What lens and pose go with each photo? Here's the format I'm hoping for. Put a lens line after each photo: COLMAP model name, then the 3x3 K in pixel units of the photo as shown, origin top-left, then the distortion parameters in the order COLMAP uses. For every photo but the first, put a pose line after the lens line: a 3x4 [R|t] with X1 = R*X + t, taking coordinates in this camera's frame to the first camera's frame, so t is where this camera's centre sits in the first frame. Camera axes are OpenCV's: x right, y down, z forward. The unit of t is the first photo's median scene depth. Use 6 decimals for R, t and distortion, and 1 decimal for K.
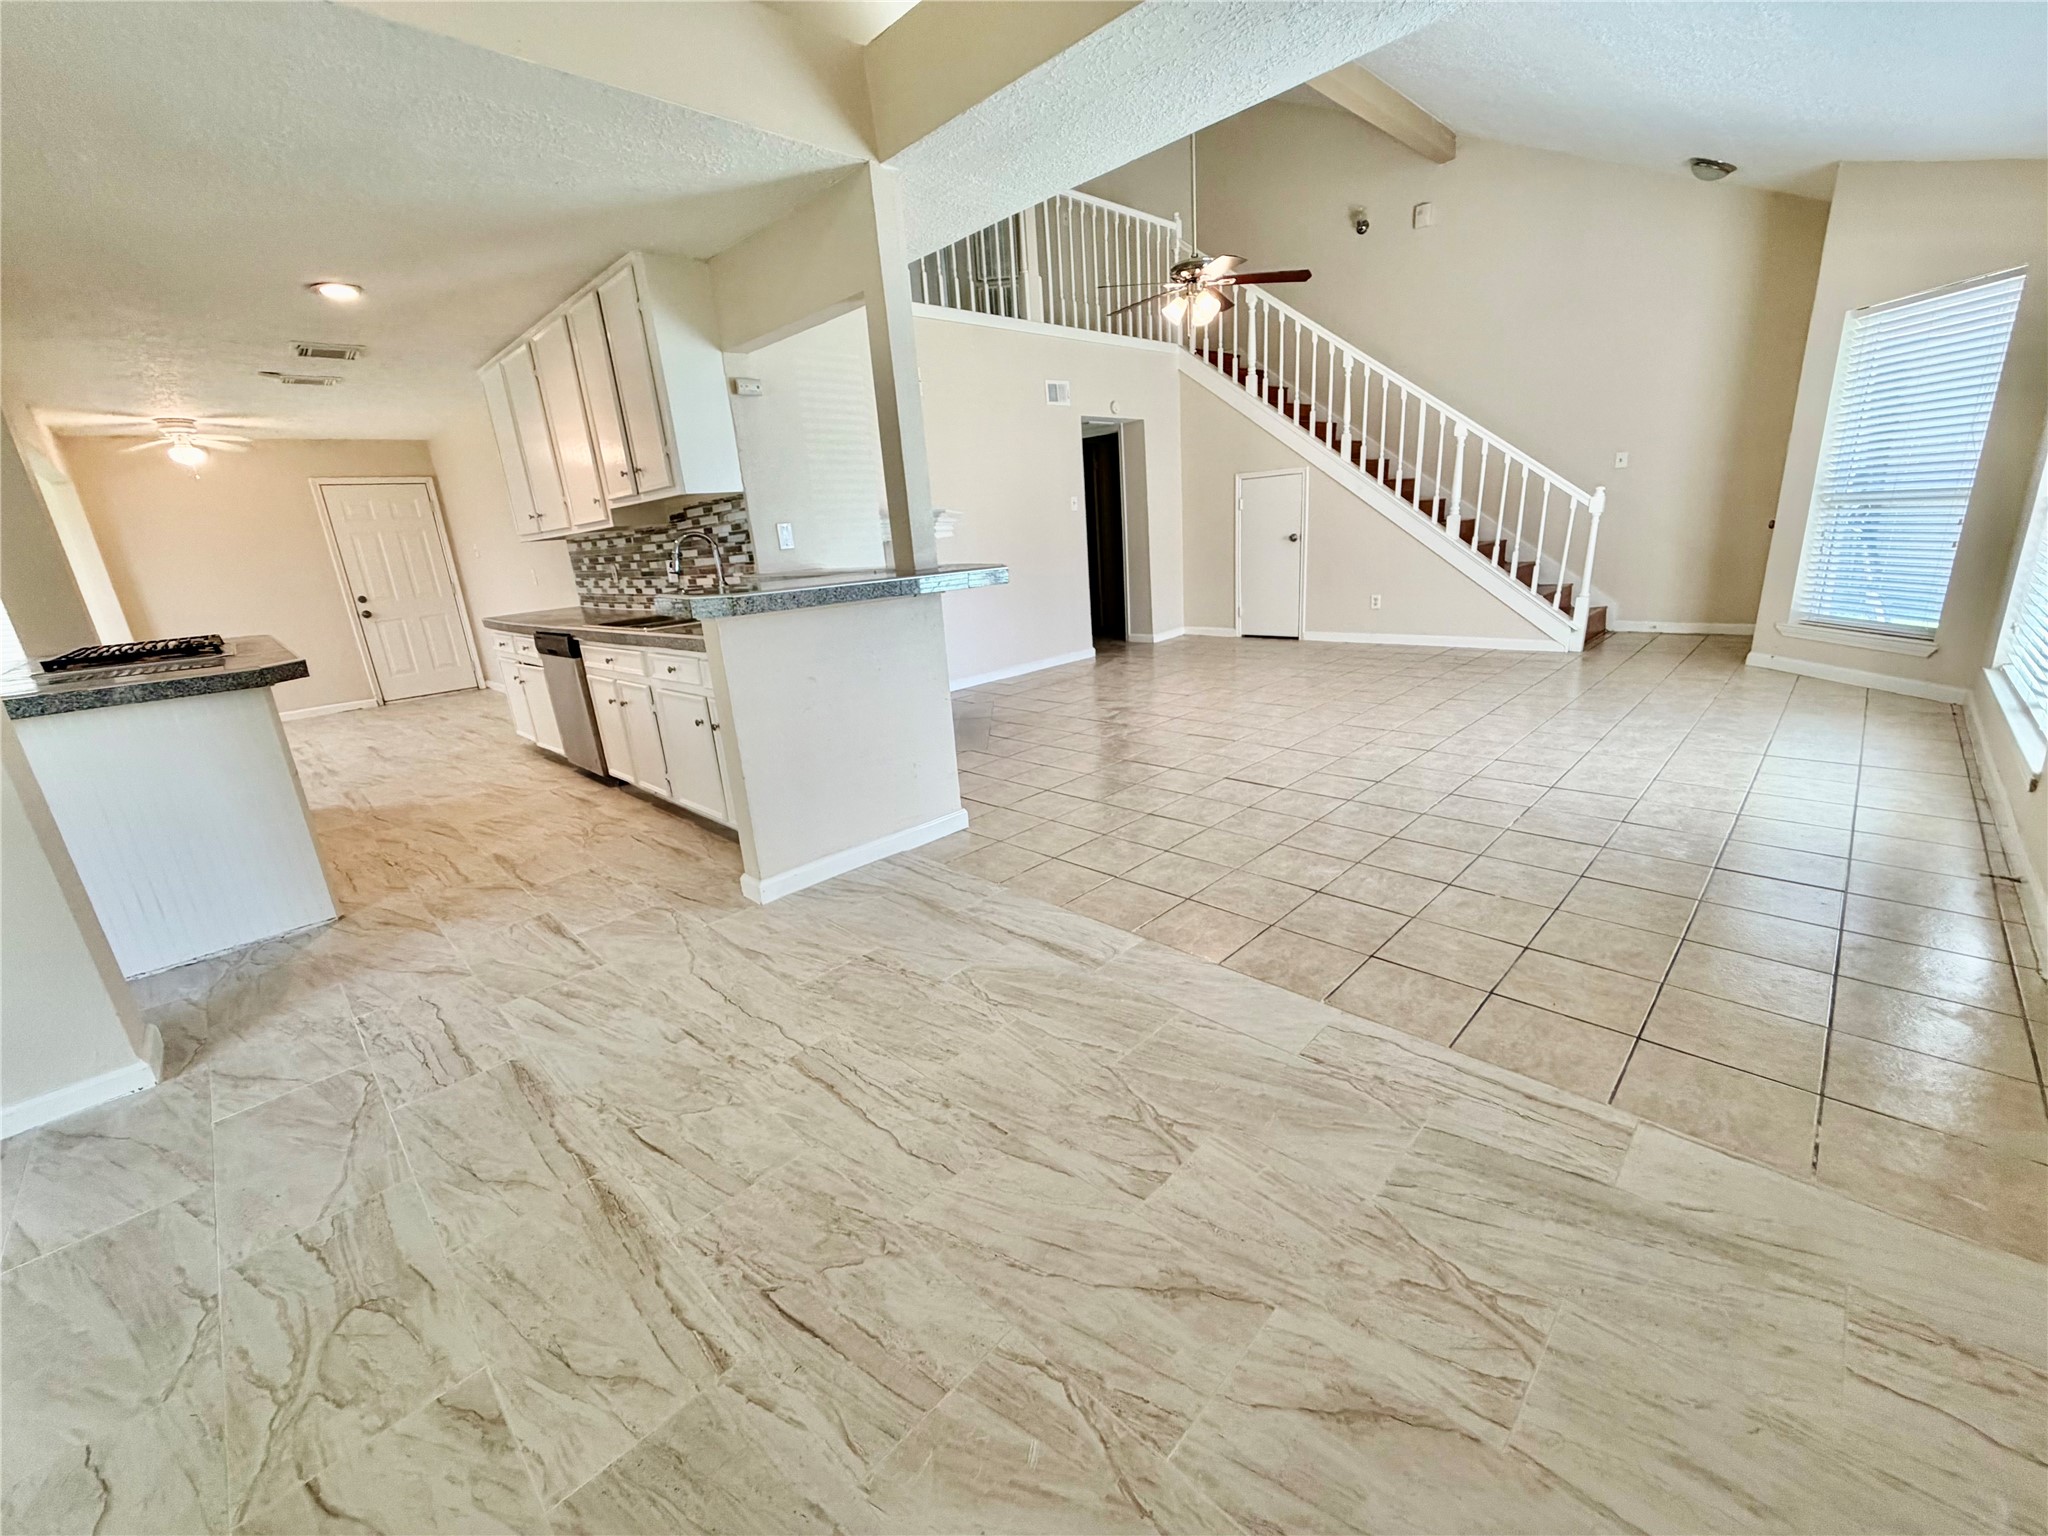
lens RADIAL K [[818.1, 0, 1016.3], [0, 818.1, 766.4], [0, 0, 1]] dist [-0.001630, 0.000956]
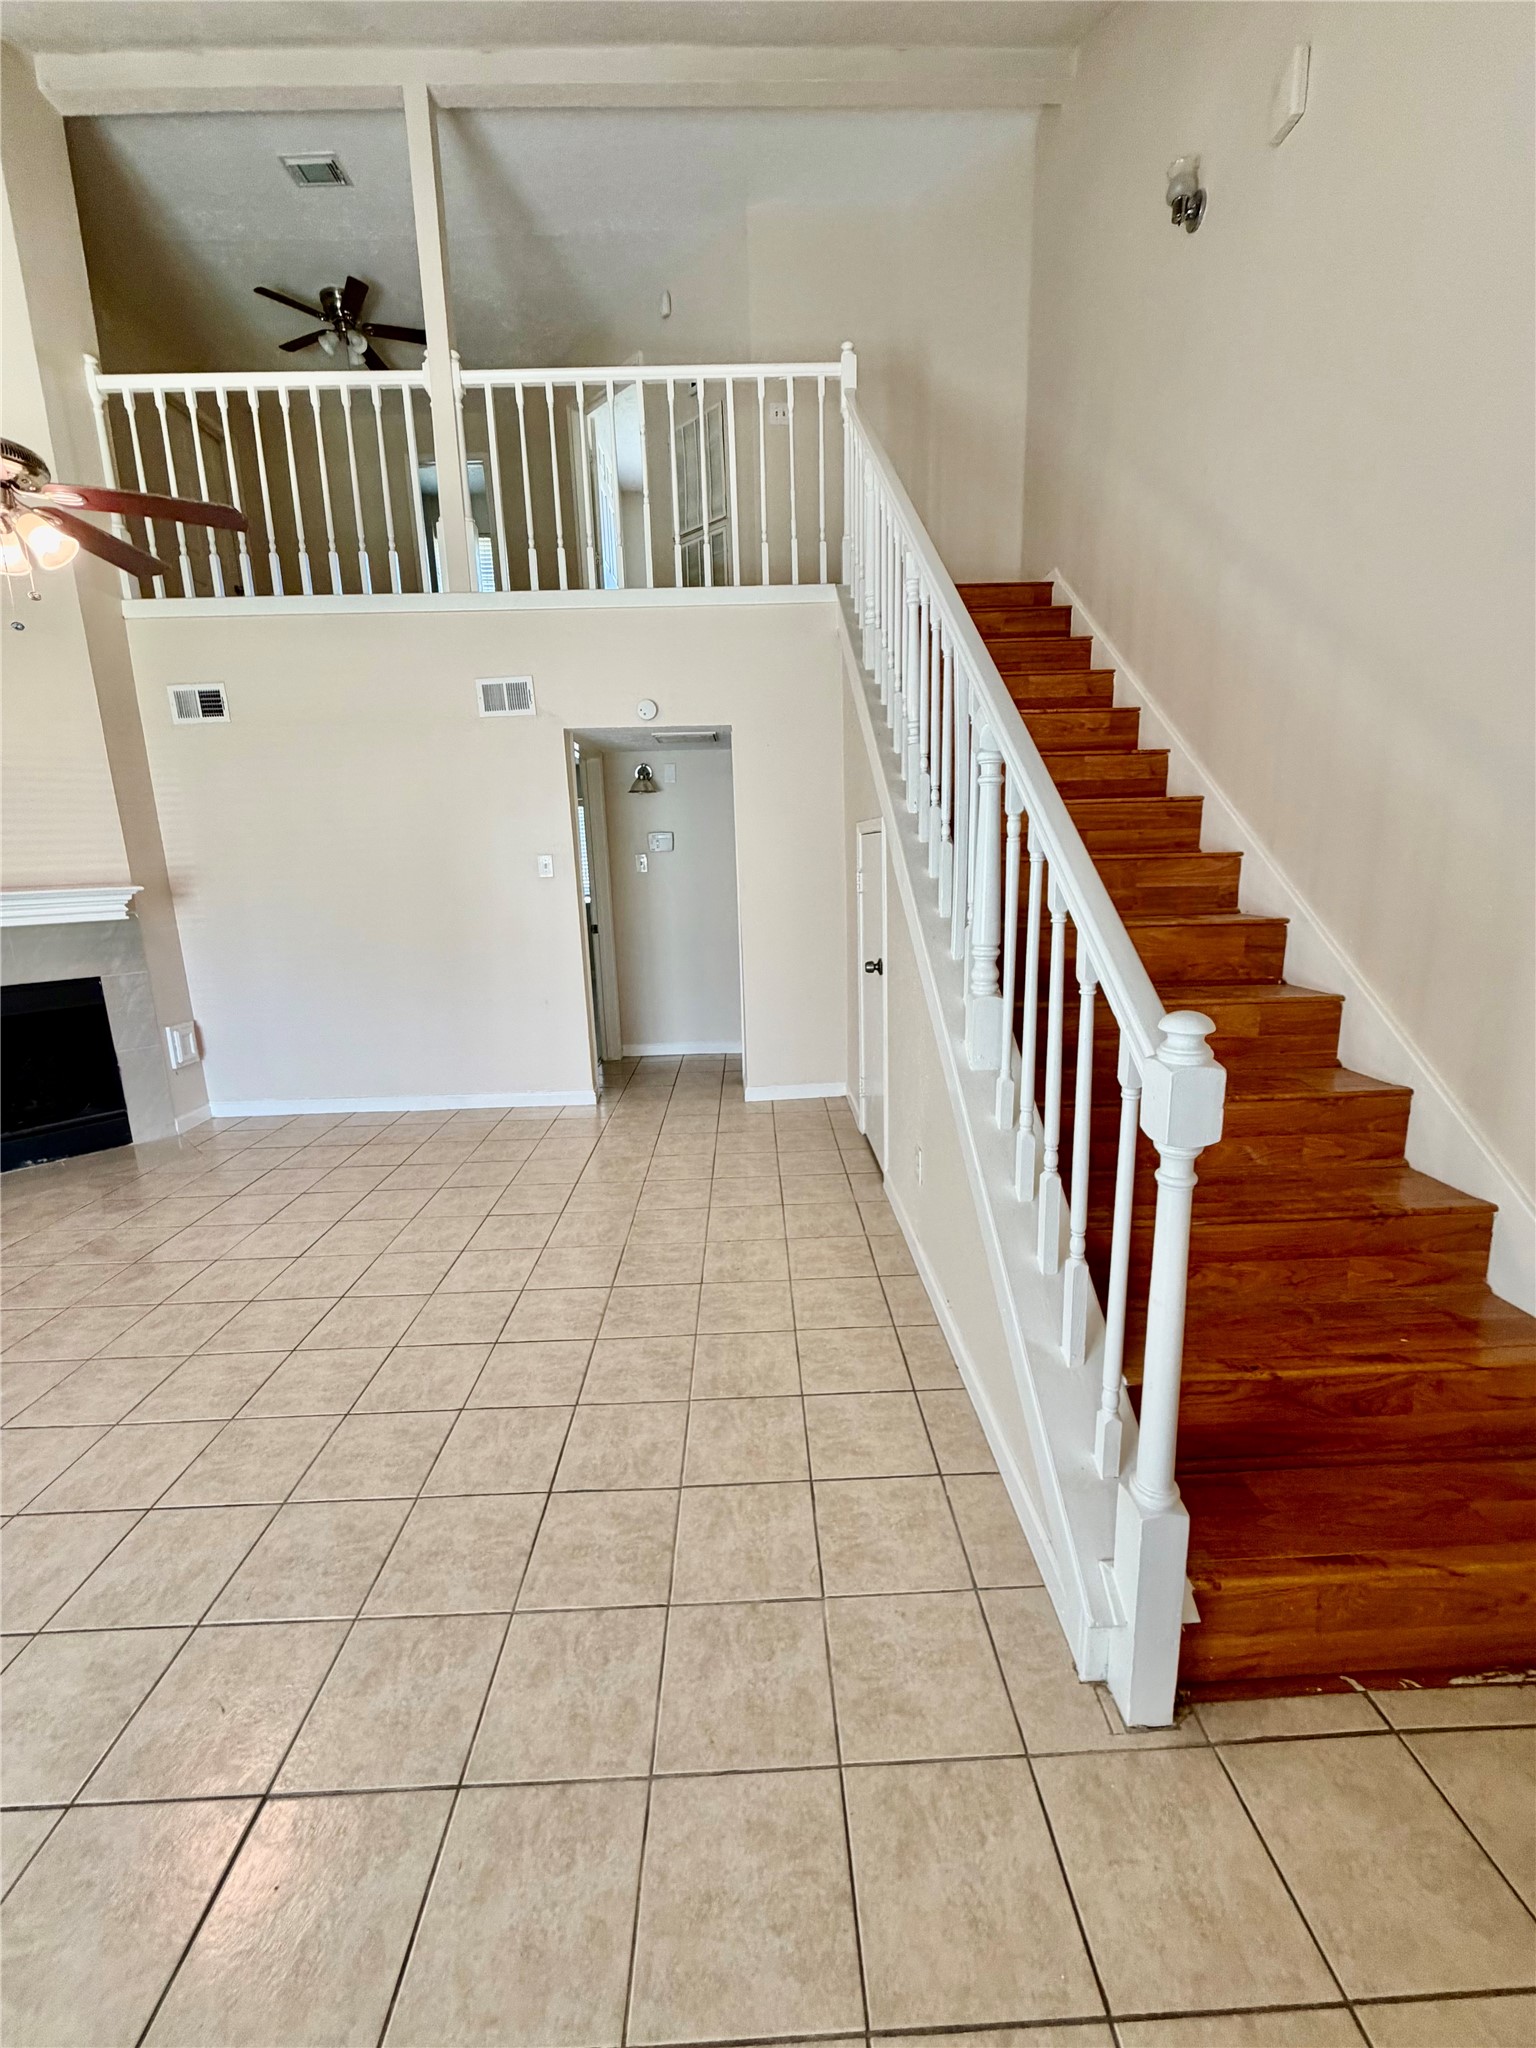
lens RADIAL K [[818.1, 0, 771.3], [0, 818.1, 1014.2], [0, 0, 1]] dist [-0.001630, 0.000956]
pose [[0.731339, 0.185827, -0.656210, 0.945064], [-0.218309, 0.975325, 0.032891, -0.402562], [0.646130, 0.119202, 0.753861, 0.974780]]
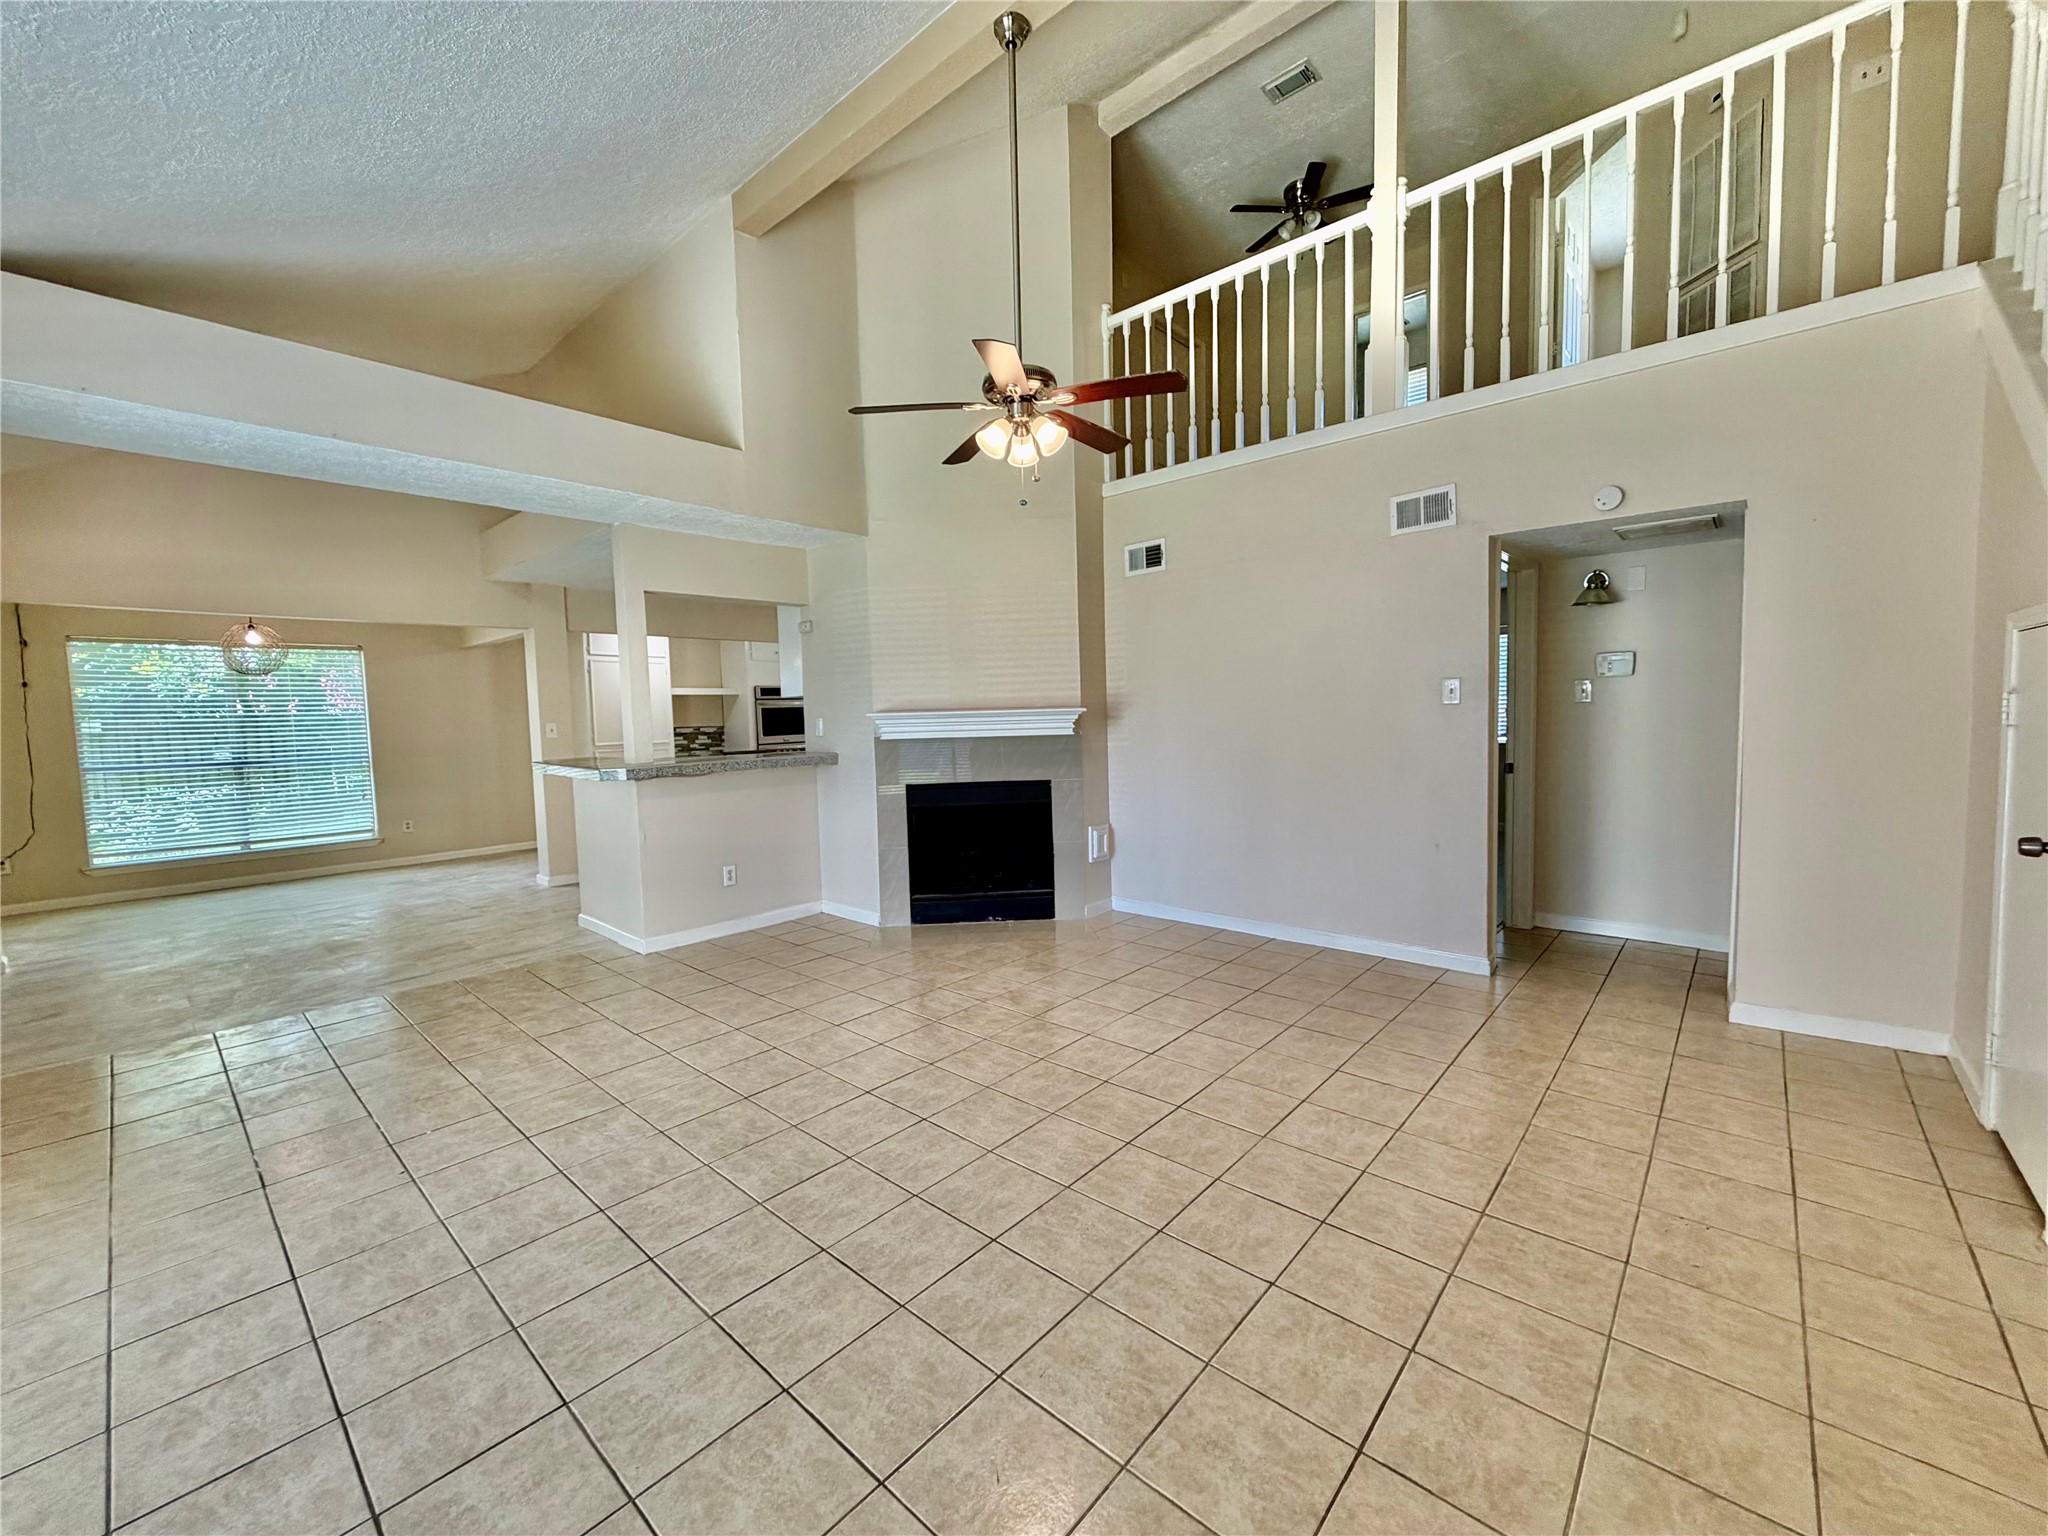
lens RADIAL K [[816.4, 0, 1014.1], [0, 816.4, 767.9], [0, 0, 1]] dist [0.000643, -0.000083]
pose [[0.056317, 0.139928, -0.988559, 0.910982], [-0.261863, 0.957538, 0.120619, -0.390396], [0.963461, 0.252074, 0.090567, 1.012967]]
